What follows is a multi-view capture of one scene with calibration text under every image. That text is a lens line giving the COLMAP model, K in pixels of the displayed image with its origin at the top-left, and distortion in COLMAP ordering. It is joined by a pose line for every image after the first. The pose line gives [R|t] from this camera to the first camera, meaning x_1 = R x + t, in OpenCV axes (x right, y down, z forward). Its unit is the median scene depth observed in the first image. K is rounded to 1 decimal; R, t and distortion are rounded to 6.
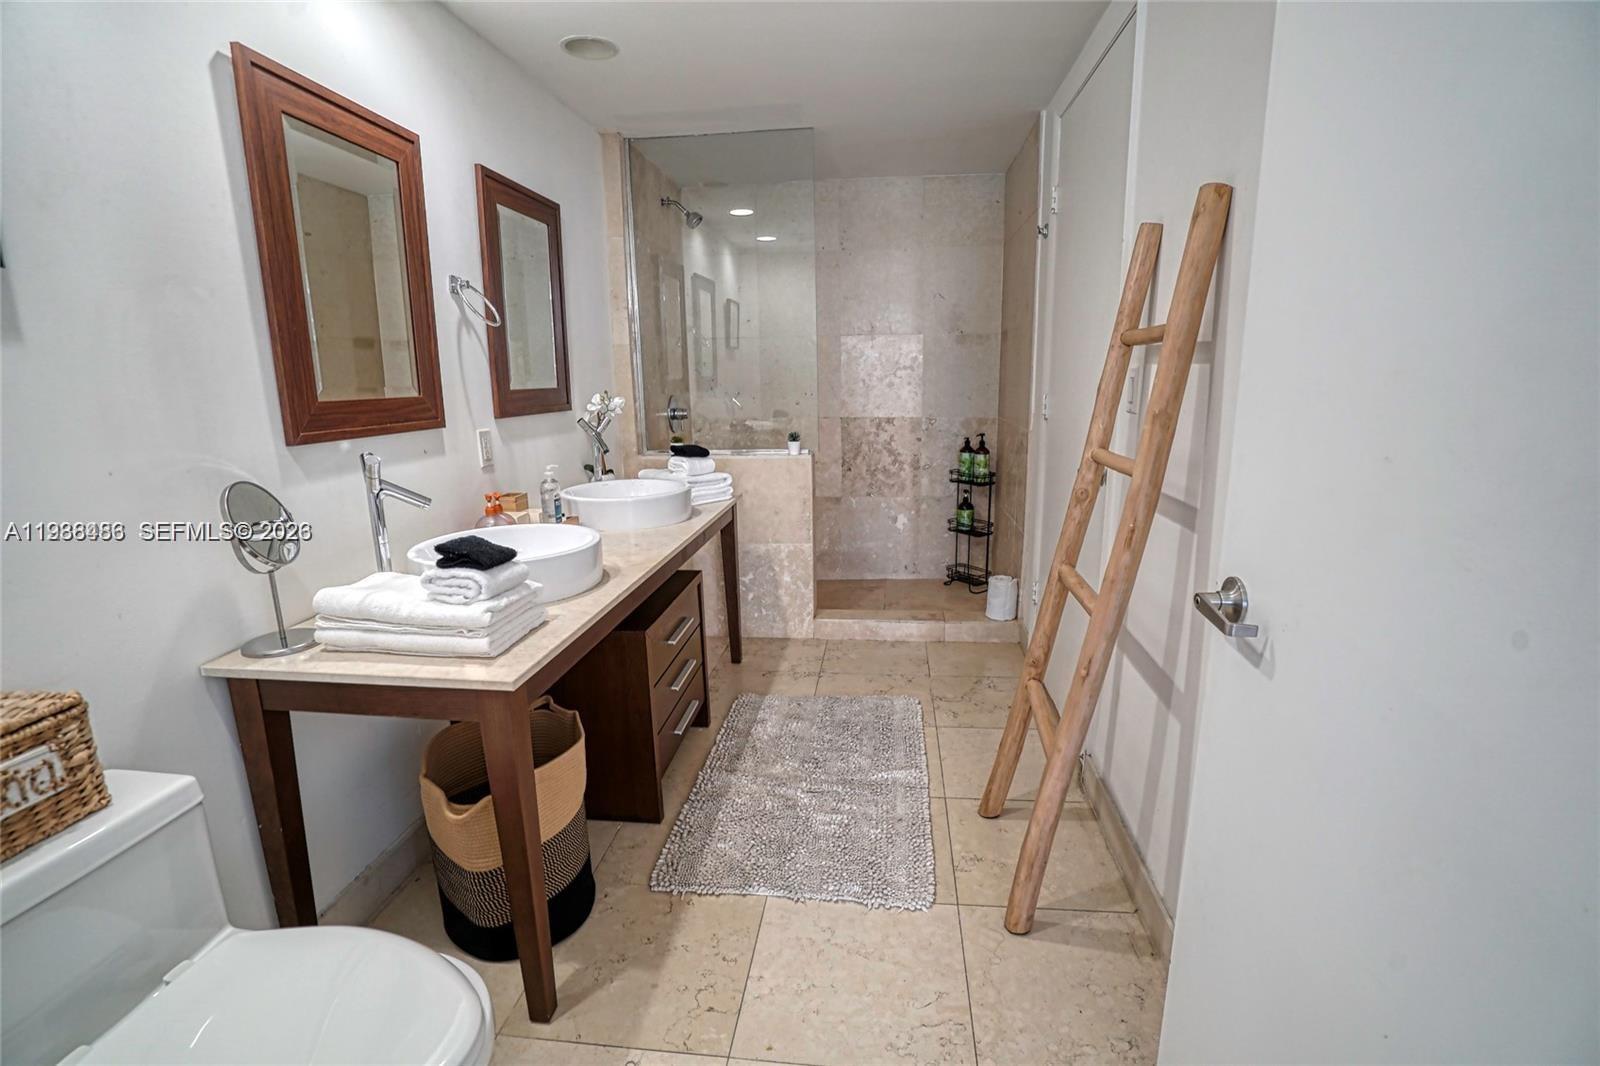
lens RADIAL K [[743.5, 0, 804.6], [0, 743.5, 536.0], [0, 0, 1]] dist [-0.058673, 0.022678]
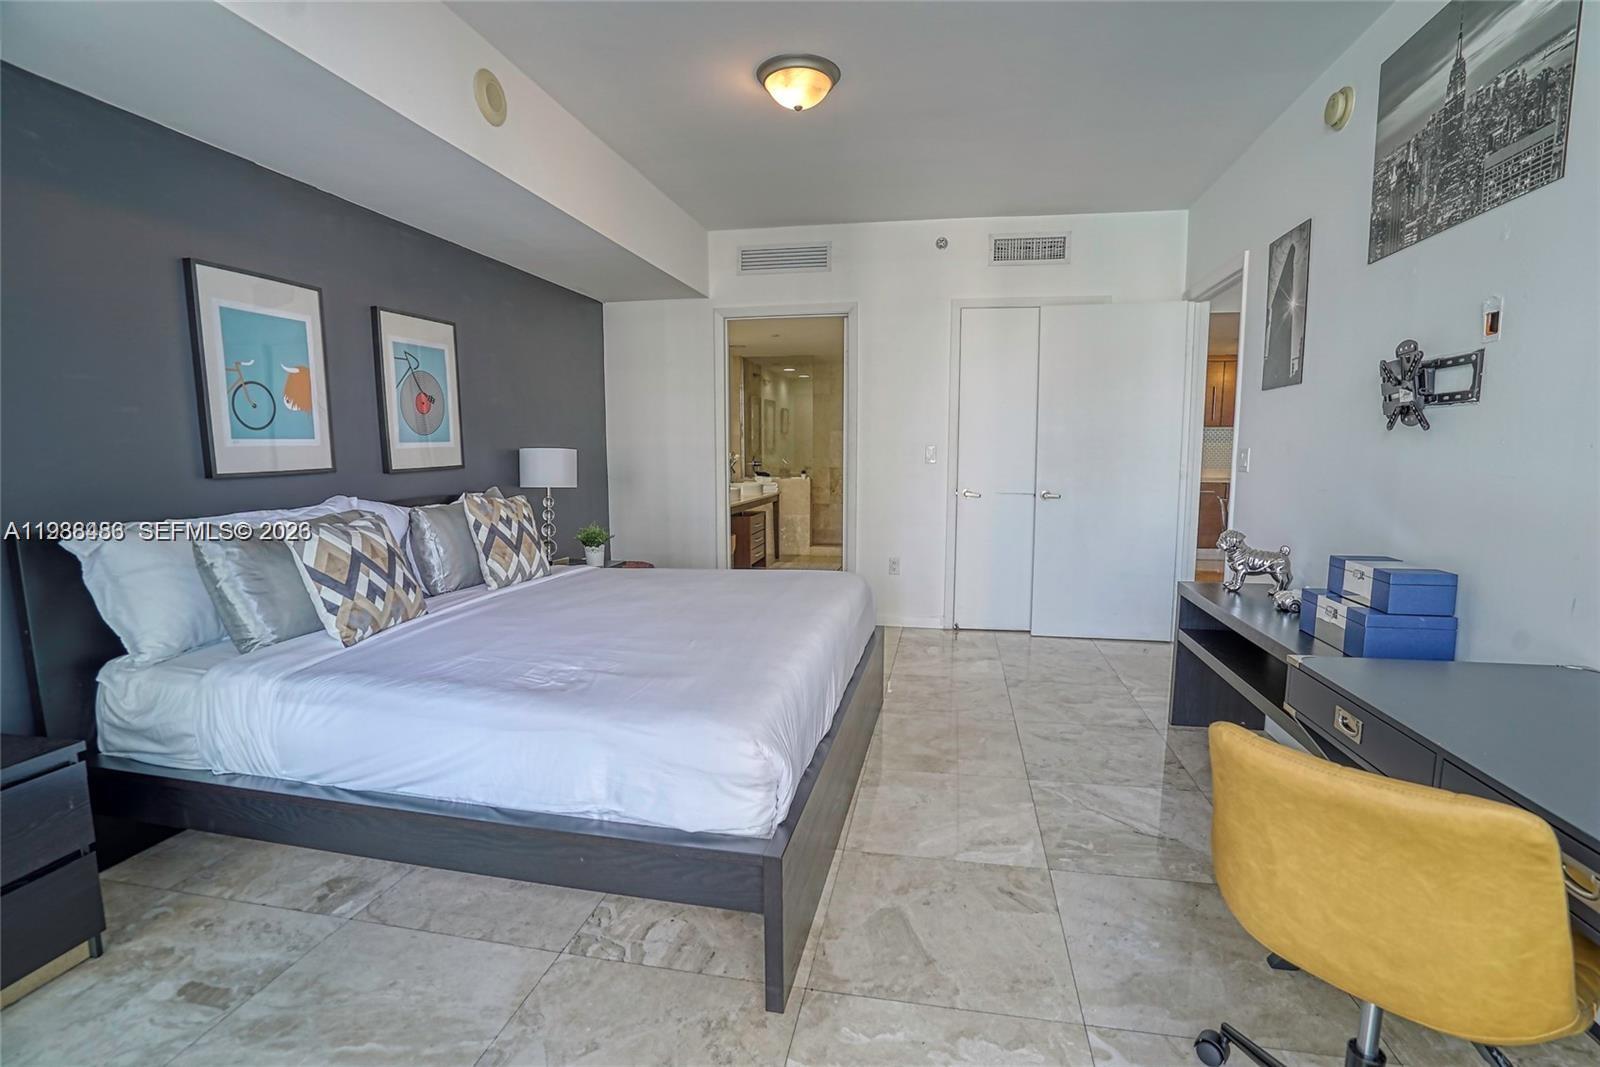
lens RADIAL K [[743.5, 0, 799.7], [0, 743.5, 540.4], [0, 0, 1]] dist [-0.058673, 0.022678]
pose [[0.995924, 0.027786, -0.085814, 0.188184], [-0.035647, 0.995170, -0.091471, 0.316037], [0.082858, 0.094157, 0.992103, -1.424559]]
